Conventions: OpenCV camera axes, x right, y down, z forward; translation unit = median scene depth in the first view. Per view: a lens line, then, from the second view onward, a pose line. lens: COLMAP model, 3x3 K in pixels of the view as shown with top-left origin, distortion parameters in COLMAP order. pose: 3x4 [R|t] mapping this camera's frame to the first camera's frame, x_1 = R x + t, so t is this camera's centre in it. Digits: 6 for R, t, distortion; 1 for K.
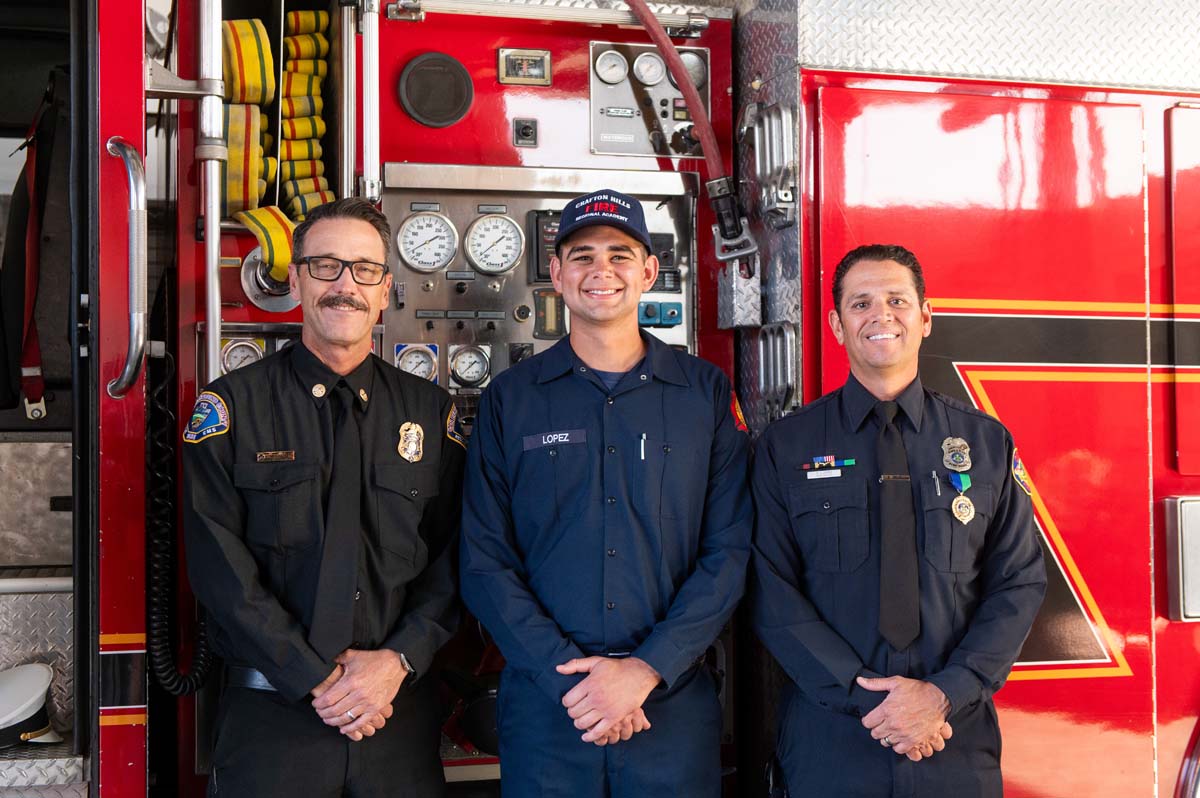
lens RADIAL K [[1689.3, 0, 607.8], [0, 1689.3, 406.5], [0, 0, 1]] dist [-0.001462, 0.000000]
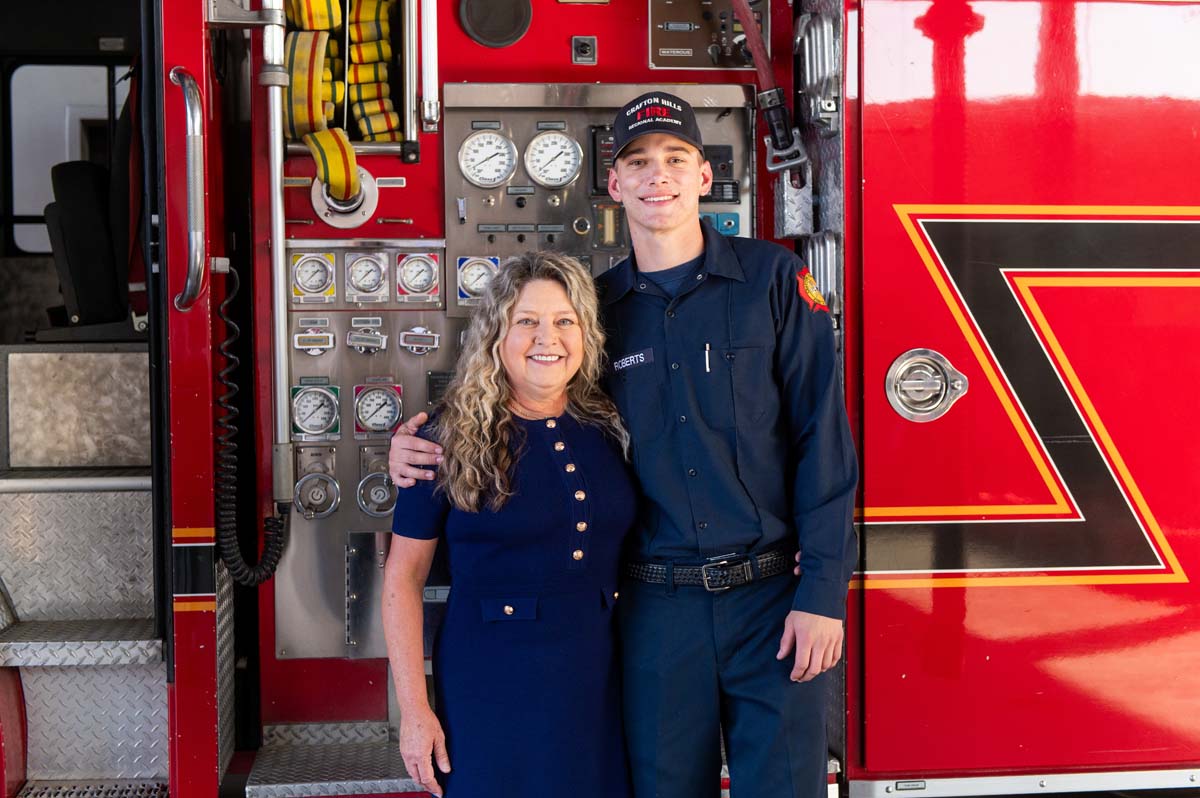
lens RADIAL K [[1689.3, 0, 603.5], [0, 1689.3, 402.0], [0, 0, 1]] dist [-0.001462, 0.000000]
pose [[0.989359, 0.000266, -0.145497, 0.116814], [0.007173, 0.998693, 0.050595, 0.000301], [0.145320, -0.051100, 0.988064, -0.028751]]
